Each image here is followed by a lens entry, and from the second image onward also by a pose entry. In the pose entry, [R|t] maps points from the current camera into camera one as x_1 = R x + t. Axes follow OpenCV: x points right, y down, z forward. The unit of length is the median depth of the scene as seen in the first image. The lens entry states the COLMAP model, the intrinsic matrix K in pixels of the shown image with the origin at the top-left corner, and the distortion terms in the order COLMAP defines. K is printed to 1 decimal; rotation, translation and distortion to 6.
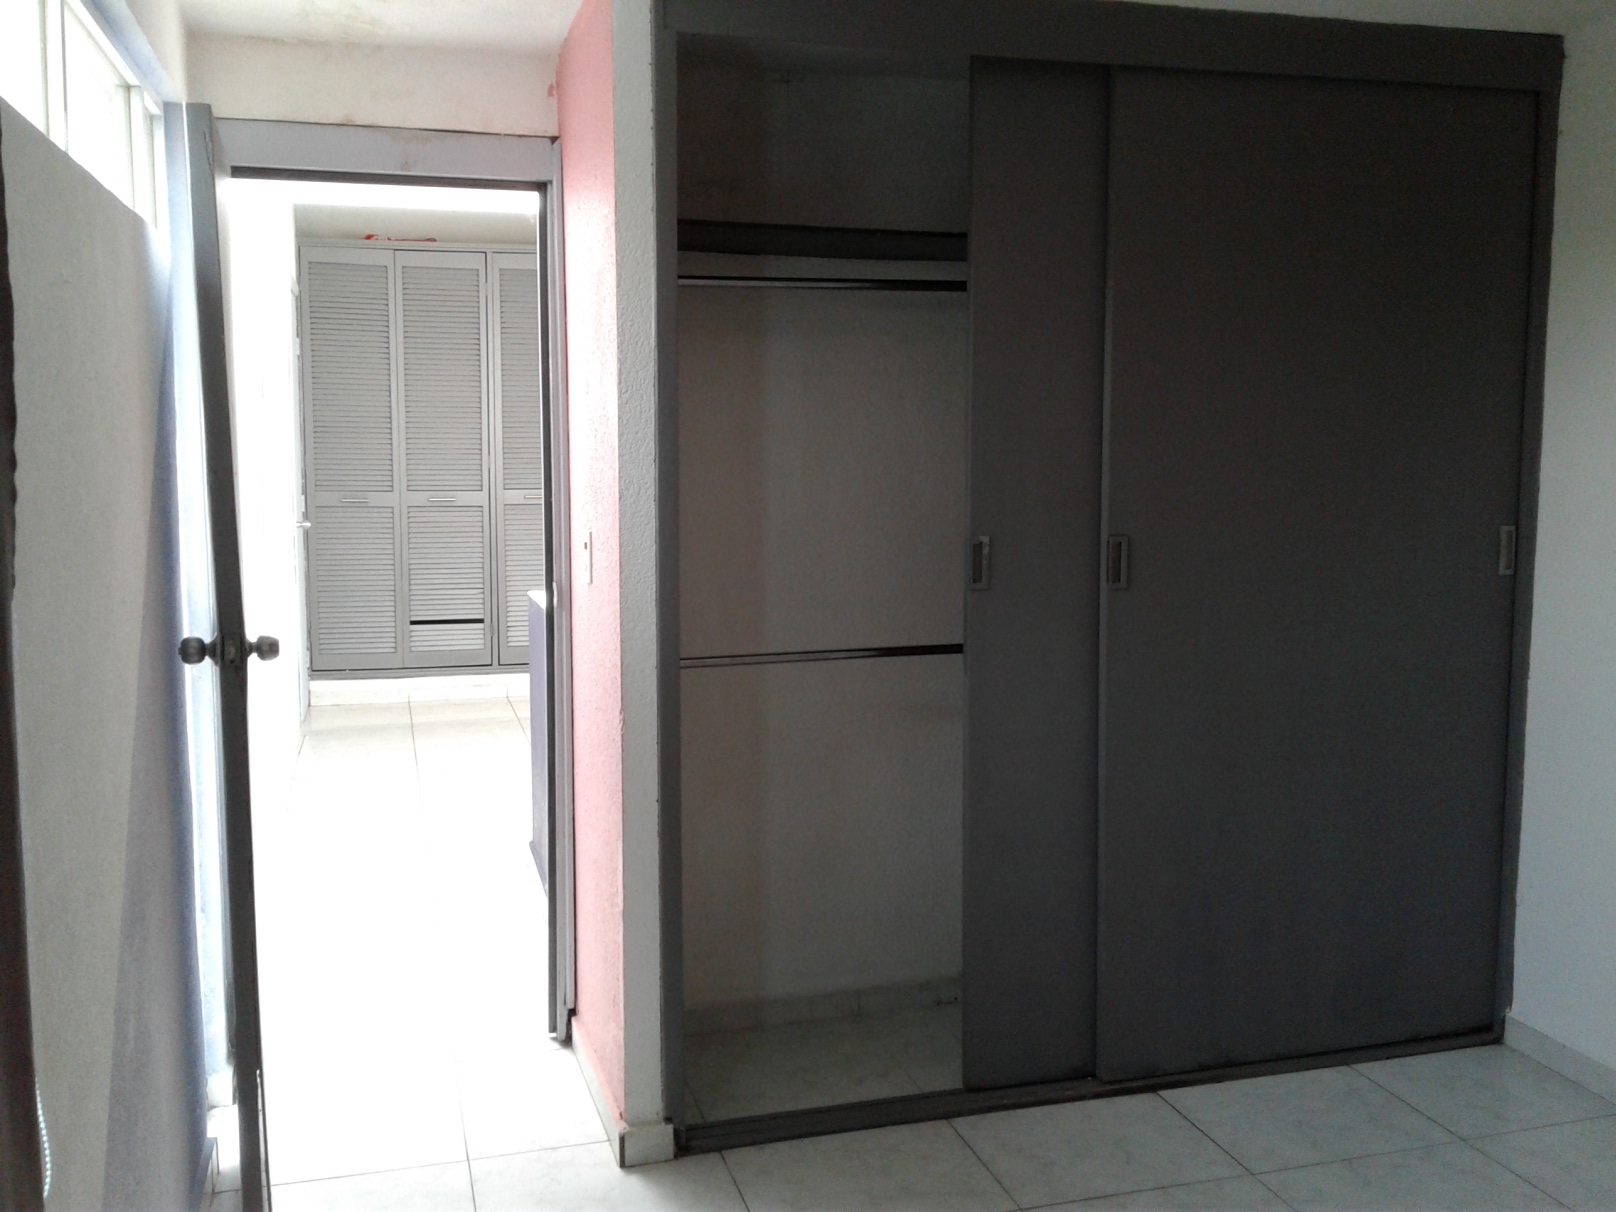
lens RADIAL K [[1520.5, 0, 809.7], [0, 1520.5, 603.8], [0, 0, 1]] dist [0.071052, 0.000000]
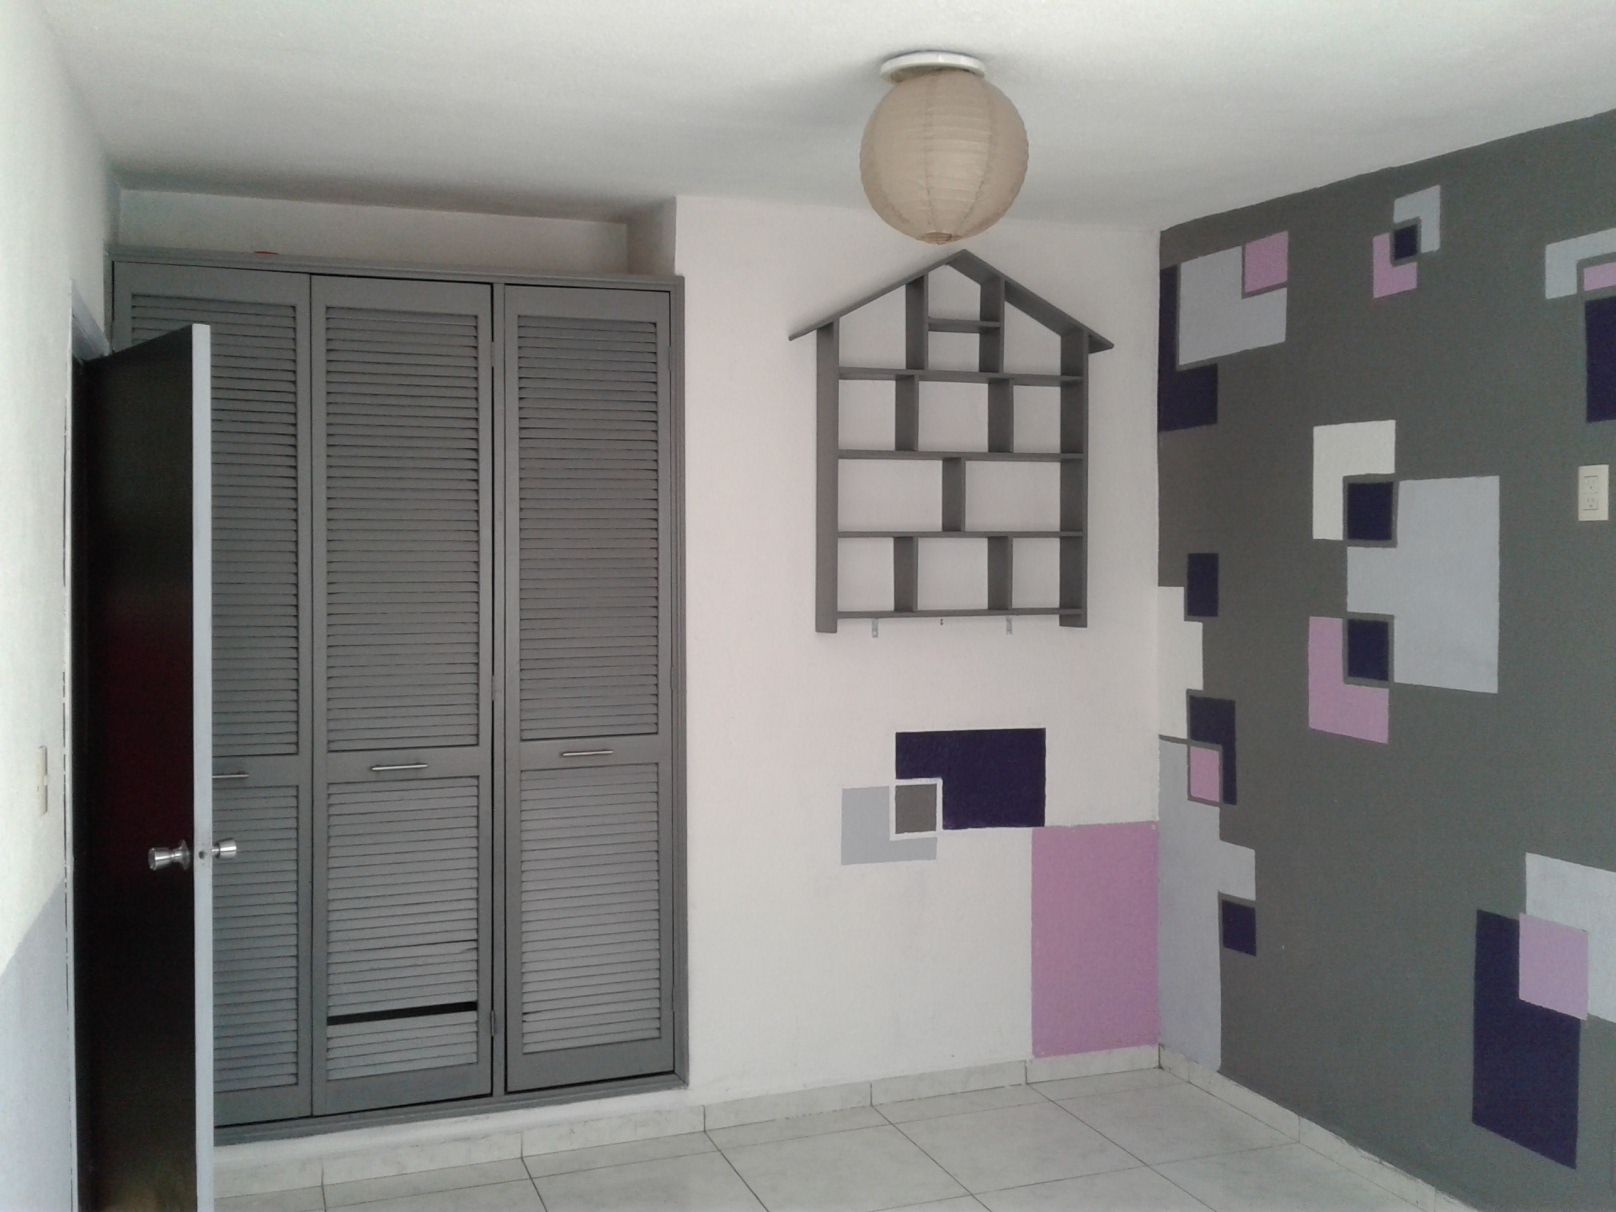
lens RADIAL K [[1520.5, 0, 807.7], [0, 1520.5, 601.9], [0, 0, 1]] dist [0.071052, 0.000000]
pose [[0.999187, -0.013881, 0.037862, -0.124885], [0.018066, 0.993483, -0.112535, -0.062779], [-0.036054, 0.113128, 0.992926, 0.491534]]
